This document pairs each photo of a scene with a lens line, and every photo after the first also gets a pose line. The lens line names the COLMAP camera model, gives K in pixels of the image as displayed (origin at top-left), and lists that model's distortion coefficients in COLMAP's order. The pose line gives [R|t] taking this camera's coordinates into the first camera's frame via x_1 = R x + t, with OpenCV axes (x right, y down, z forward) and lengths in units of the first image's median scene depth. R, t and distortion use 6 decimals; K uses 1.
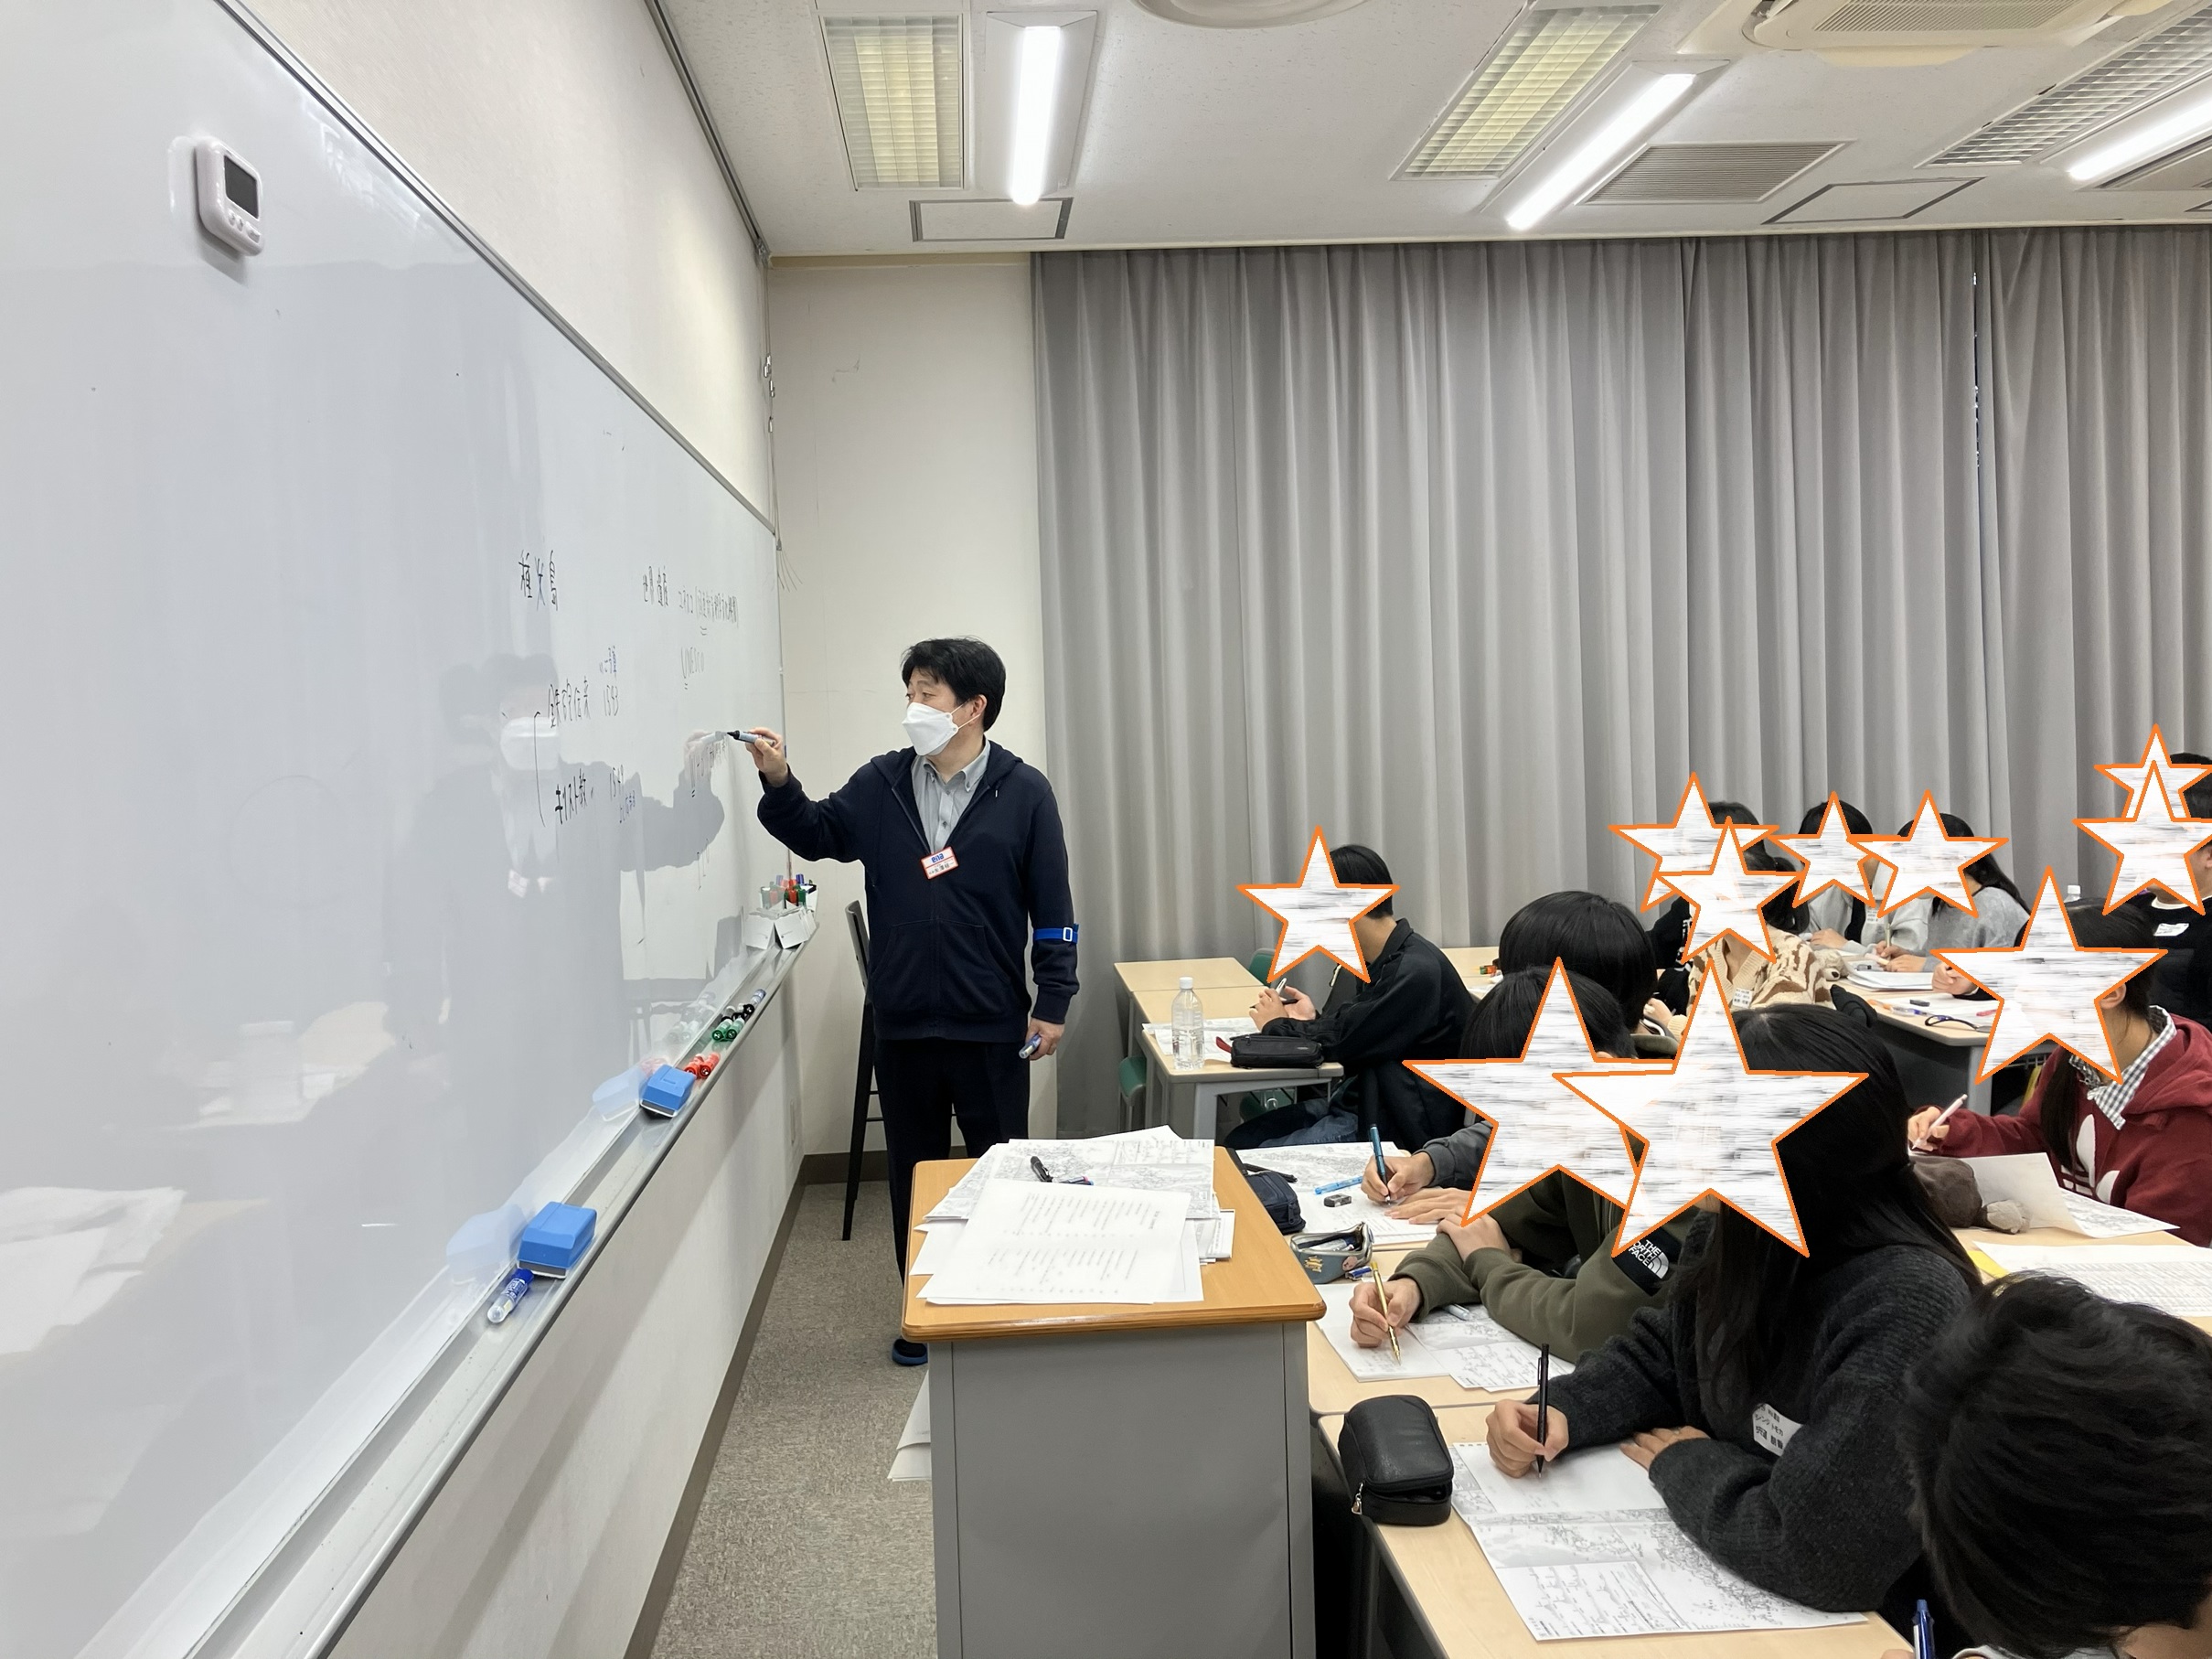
lens RADIAL K [[1815.1, 0, 1090.7], [0, 1815.1, 824.7], [0, 0, 1]] dist [0.003443, 0.001967]
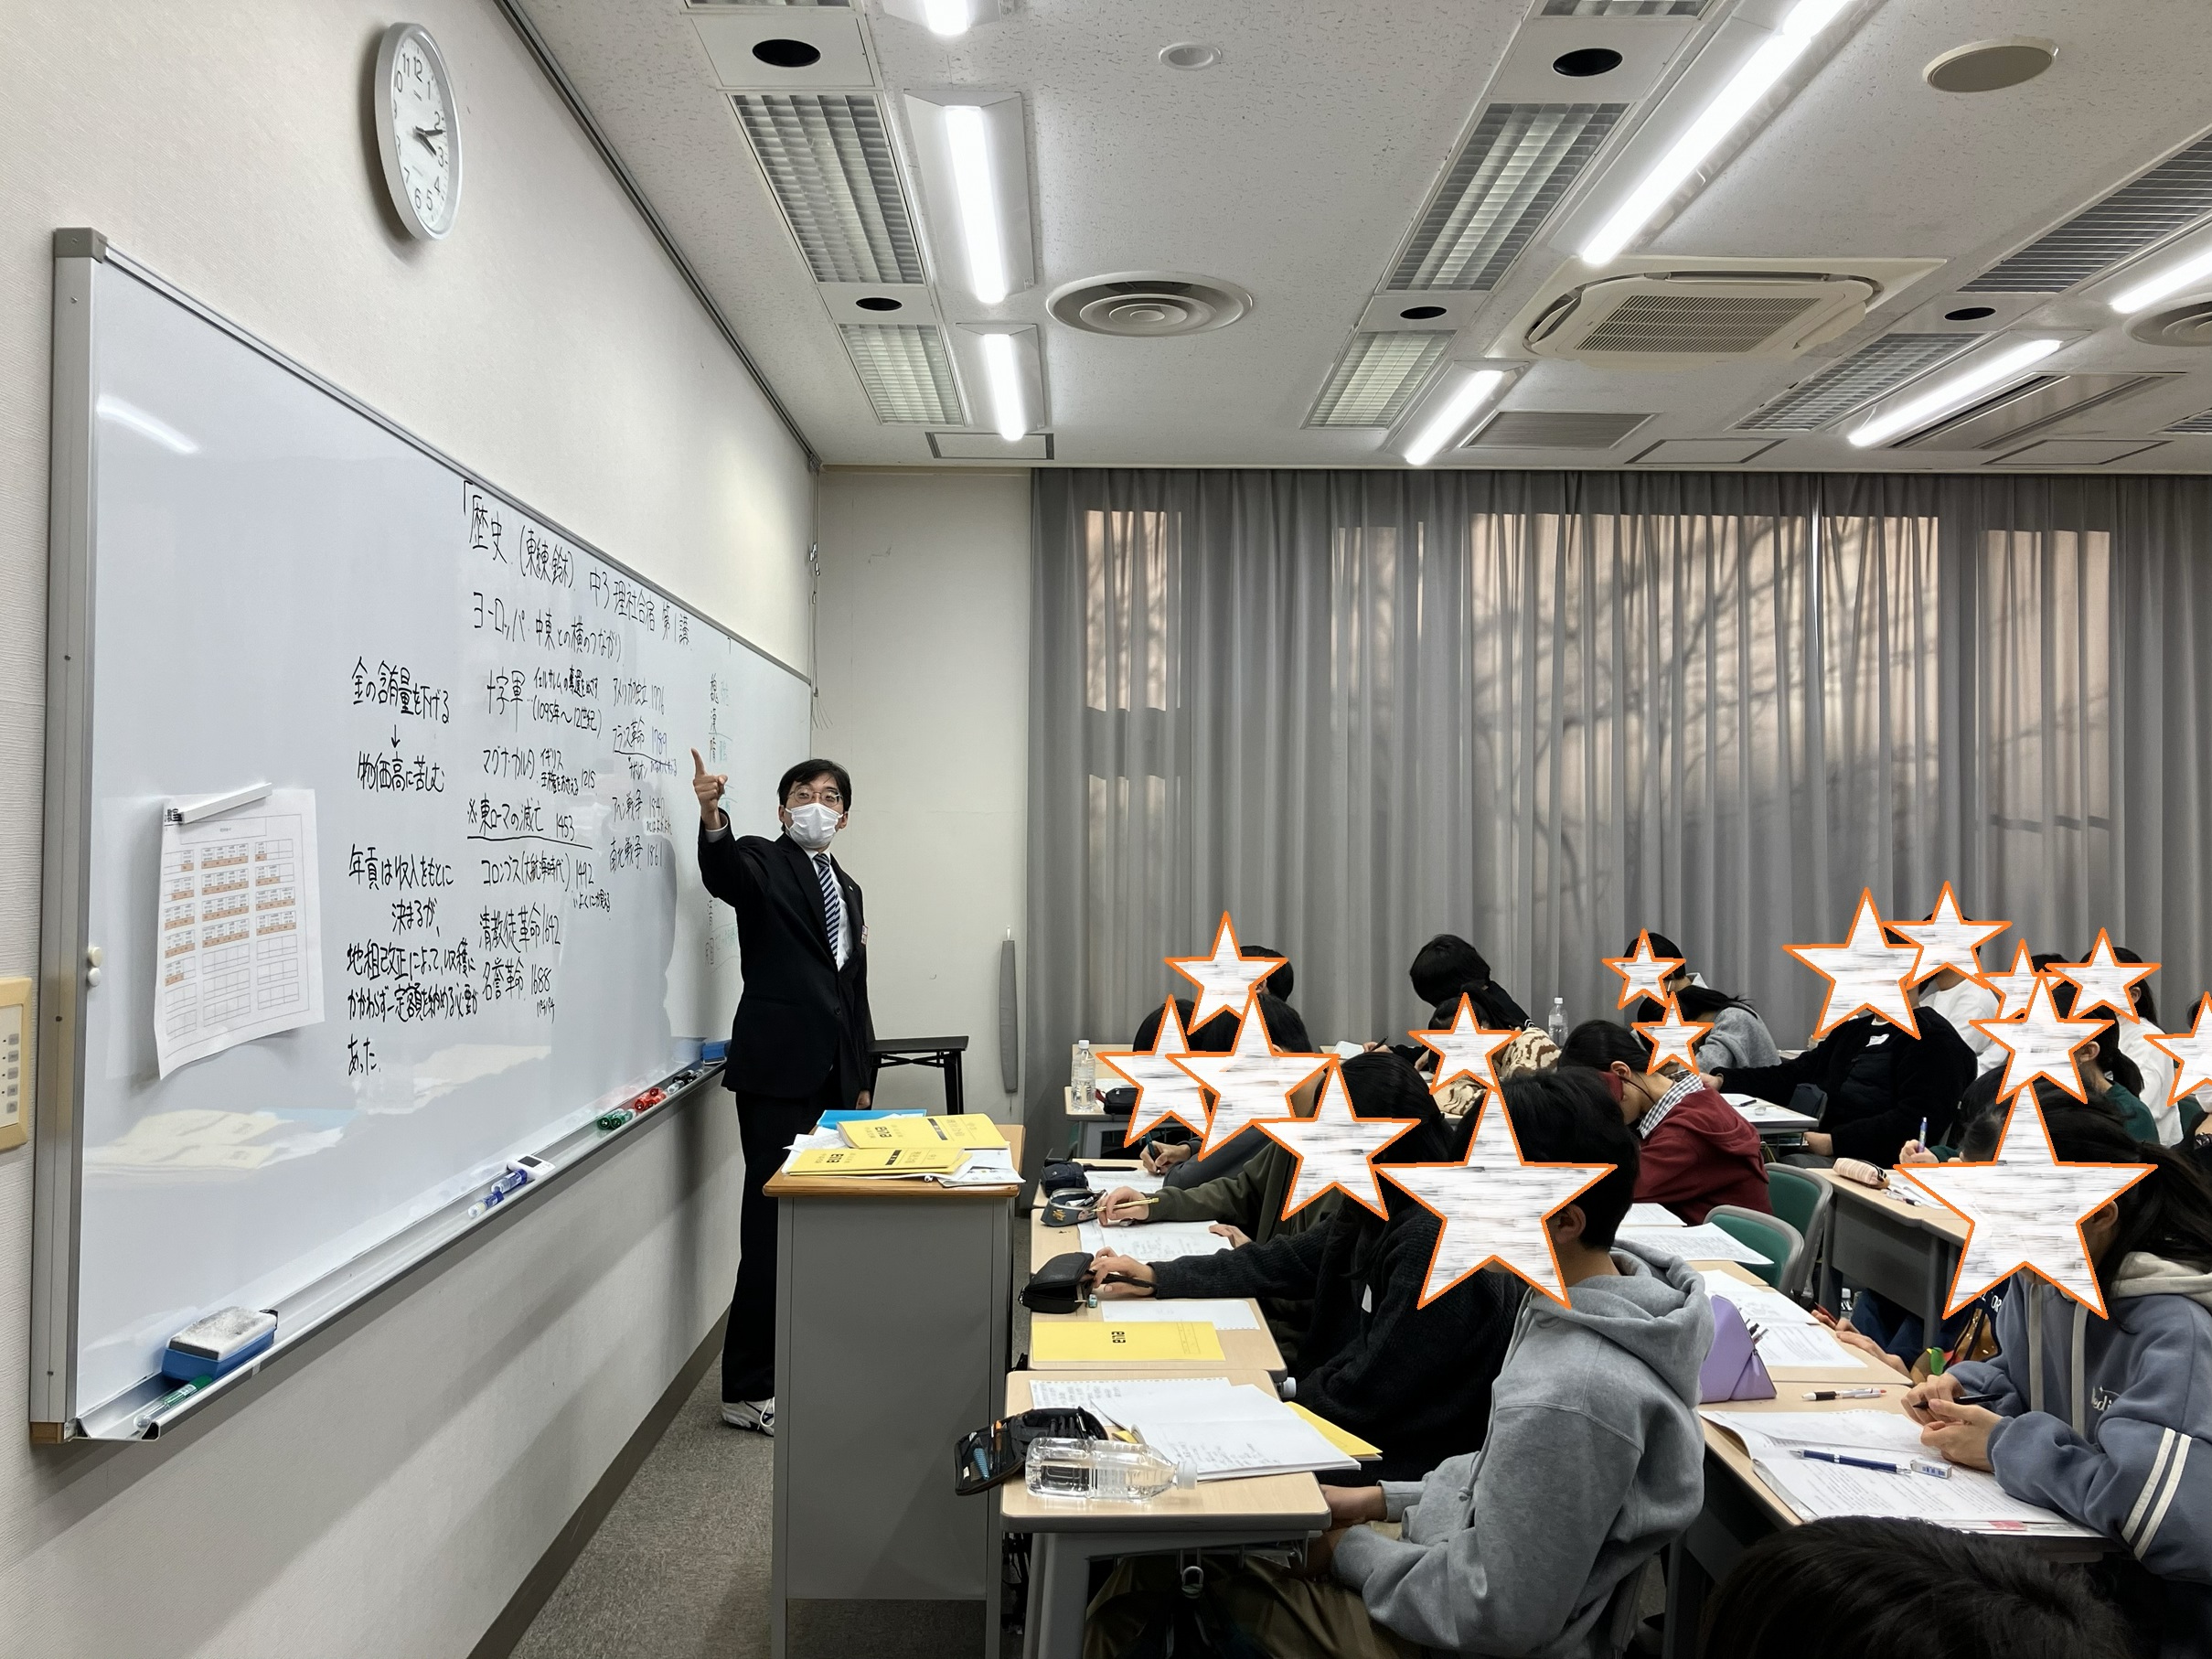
lens RADIAL K [[1815.1, 0, 1116.6], [0, 1815.1, 828.9], [0, 0, 1]] dist [0.003443, 0.001967]
pose [[0.997935, 0.042754, -0.047937, 0.103299], [-0.046006, 0.996561, -0.068924, 0.017646], [0.044825, 0.070987, 0.996470, -0.241436]]
